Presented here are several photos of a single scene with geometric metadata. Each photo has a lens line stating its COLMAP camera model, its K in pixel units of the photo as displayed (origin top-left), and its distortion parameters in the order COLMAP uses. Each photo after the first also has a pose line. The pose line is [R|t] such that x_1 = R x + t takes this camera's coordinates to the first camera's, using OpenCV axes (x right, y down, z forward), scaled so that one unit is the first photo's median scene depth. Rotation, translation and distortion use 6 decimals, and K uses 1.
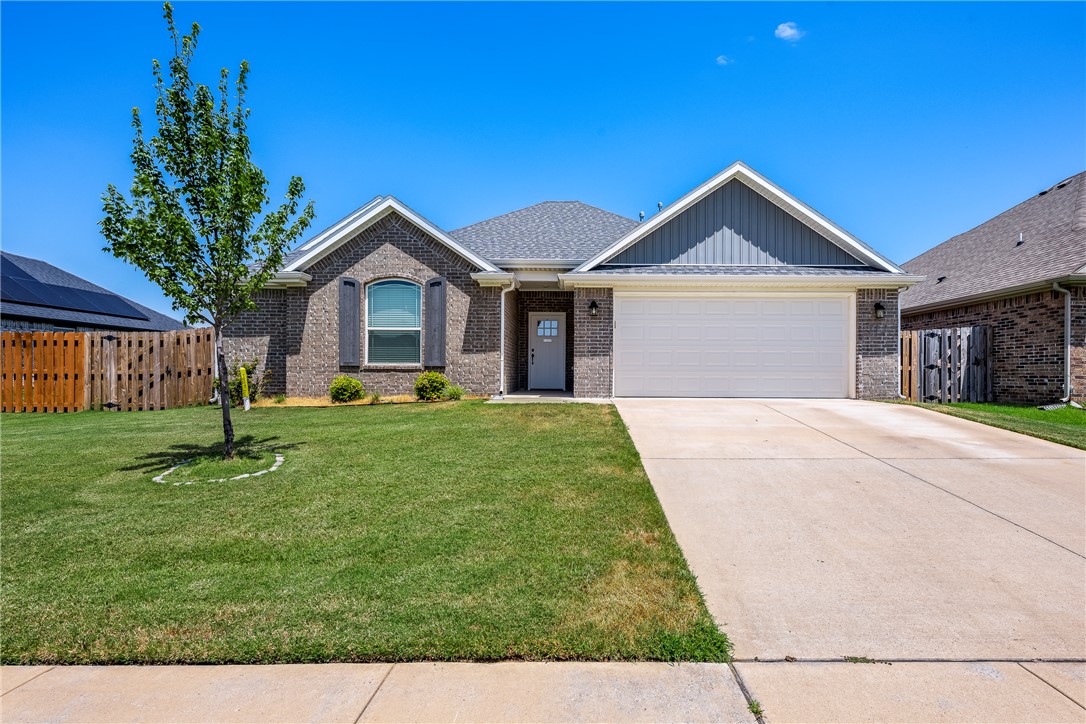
lens RADIAL K [[482.0, 0, 536.9], [0, 482.0, 357.1], [0, 0, 1]] dist [-0.000226, -0.000021]
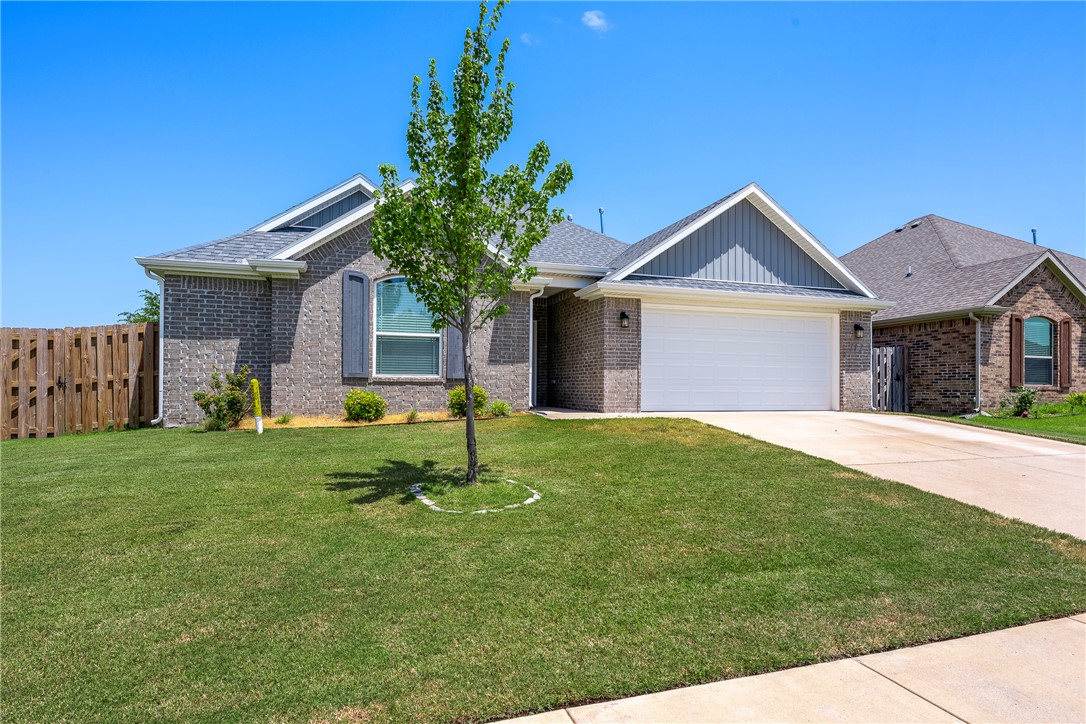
lens RADIAL K [[547.6, 0, 543.0], [0, 547.6, 362.0], [0, 0, 1]] dist [0.000612, 0.000112]
pose [[0.957385, 0.015107, 0.288420, -0.342926], [-0.011559, 0.999835, -0.014002, 0.000829], [-0.288584, 0.010072, 0.957402, 0.003545]]
